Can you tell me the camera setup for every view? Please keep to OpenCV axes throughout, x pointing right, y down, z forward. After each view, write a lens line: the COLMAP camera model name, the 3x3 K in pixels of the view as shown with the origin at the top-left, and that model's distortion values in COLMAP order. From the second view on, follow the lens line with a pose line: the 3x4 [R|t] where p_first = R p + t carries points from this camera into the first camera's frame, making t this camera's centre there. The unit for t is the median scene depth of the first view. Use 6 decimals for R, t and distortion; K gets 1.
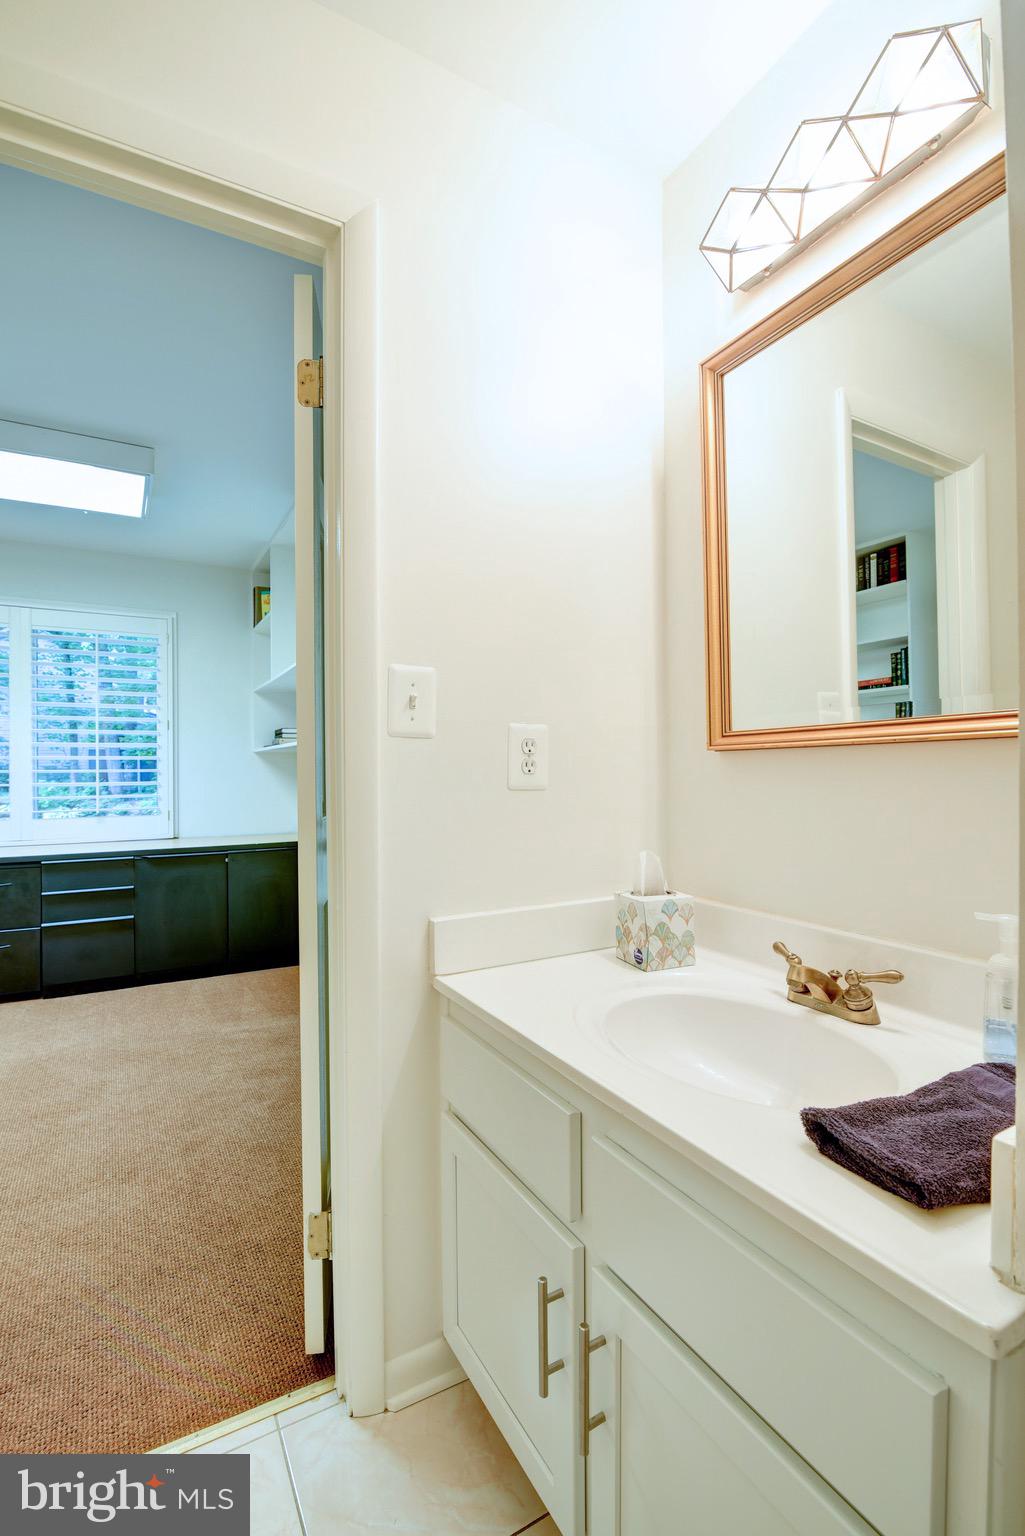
lens RADIAL K [[694.7, 0, 516.9], [0, 694.7, 770.7], [0, 0, 1]] dist [-0.022874, 0.000350]
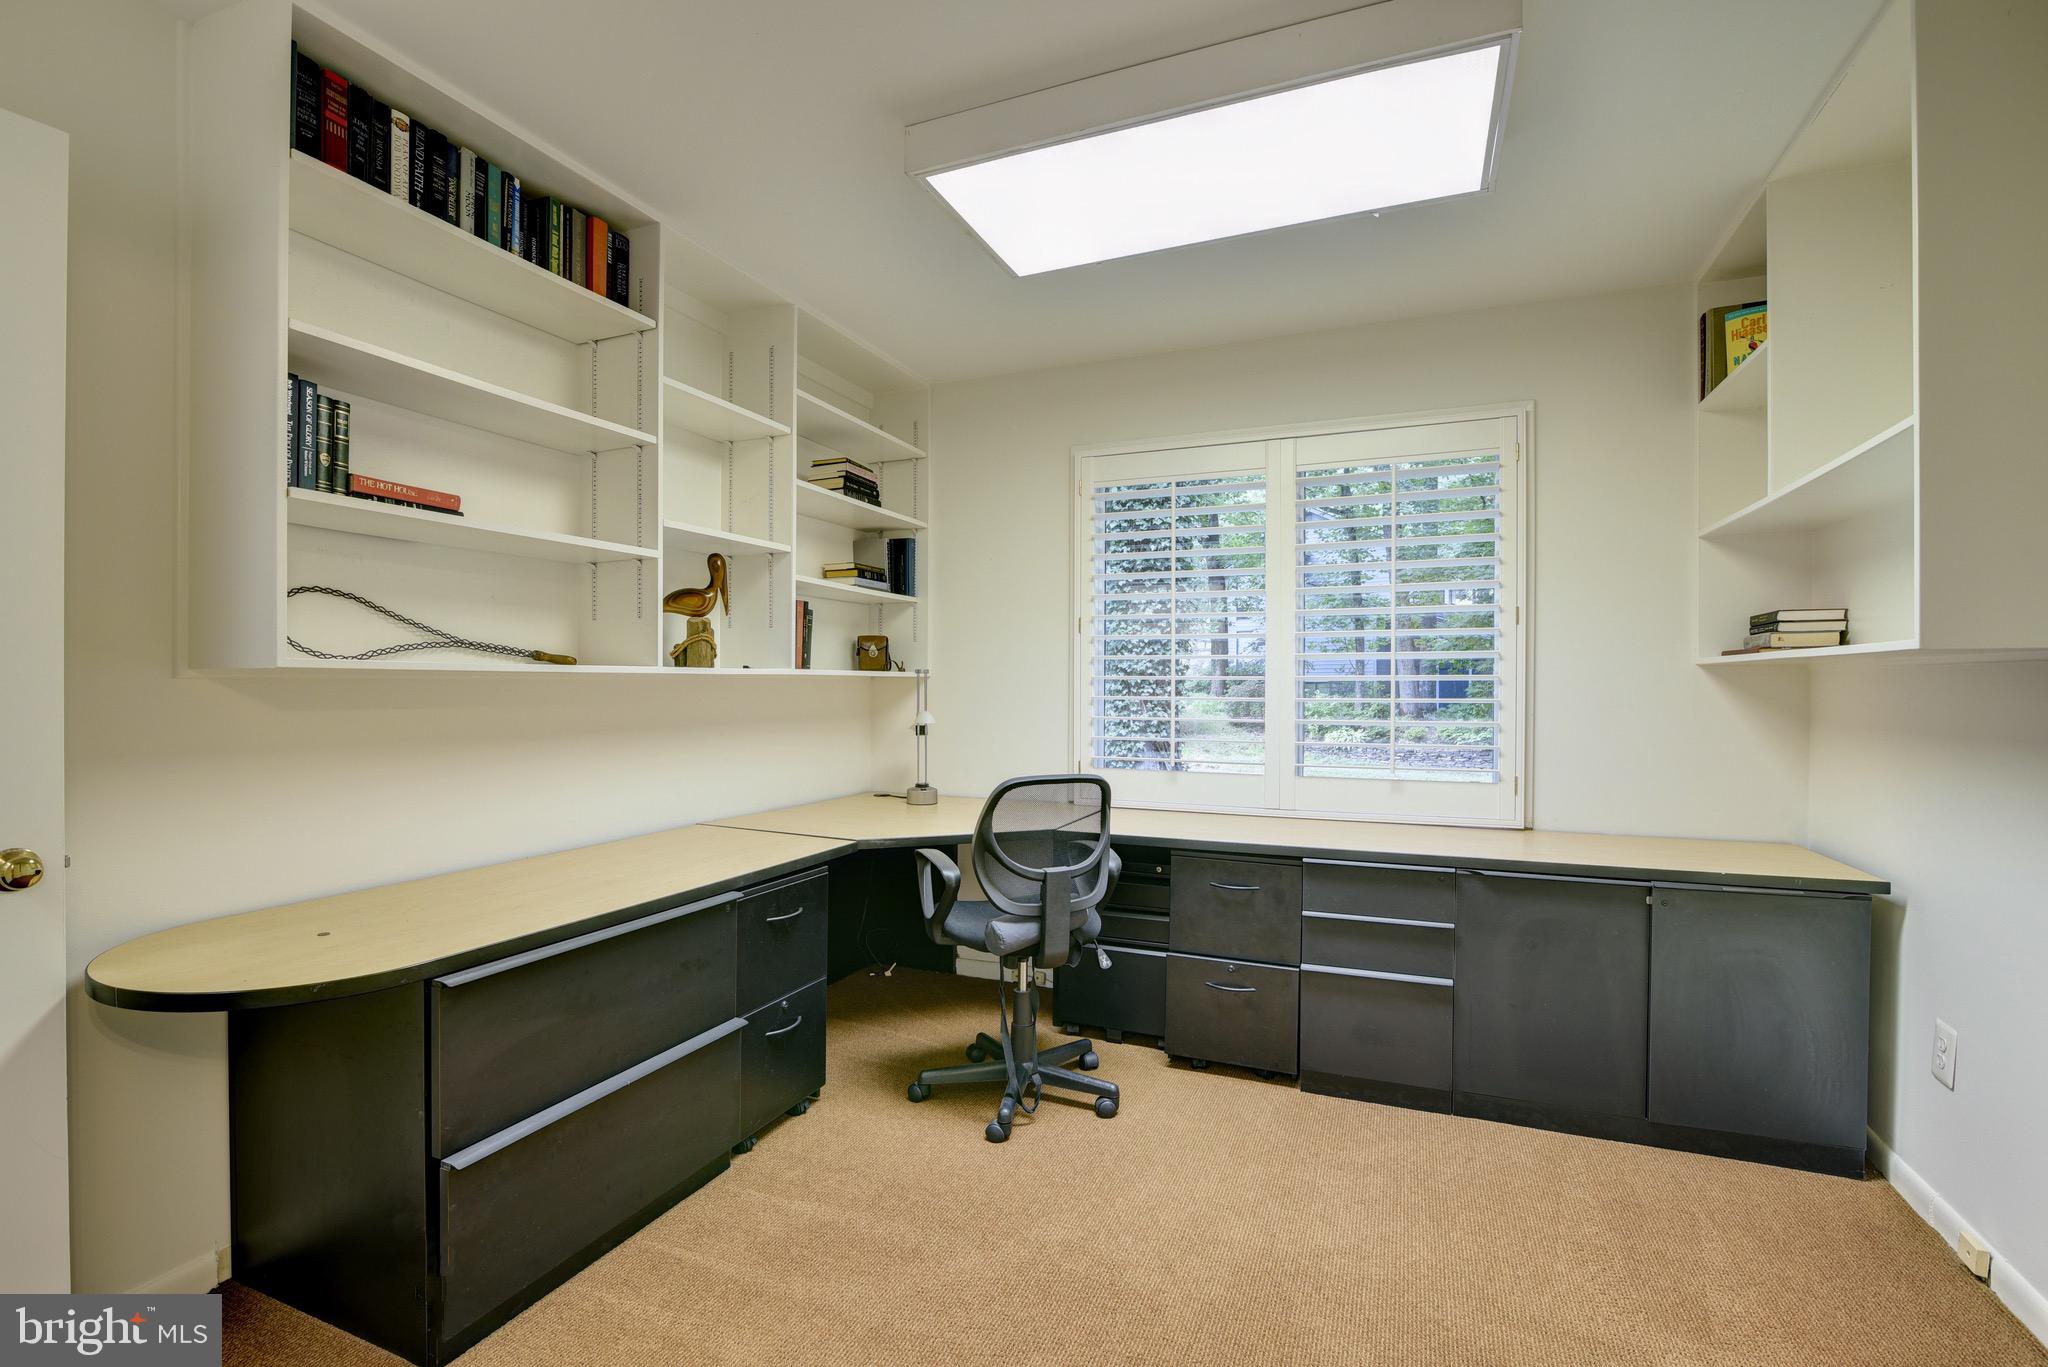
lens RADIAL K [[926.3, 0, 1028.7], [0, 926.3, 685.2], [0, 0, 1]] dist [-0.022874, 0.000350]
pose [[0.608655, 0.012332, -0.793339, -0.172005], [-0.008728, 0.999923, 0.008846, -0.015753], [0.793387, 0.001540, 0.608716, 0.272067]]
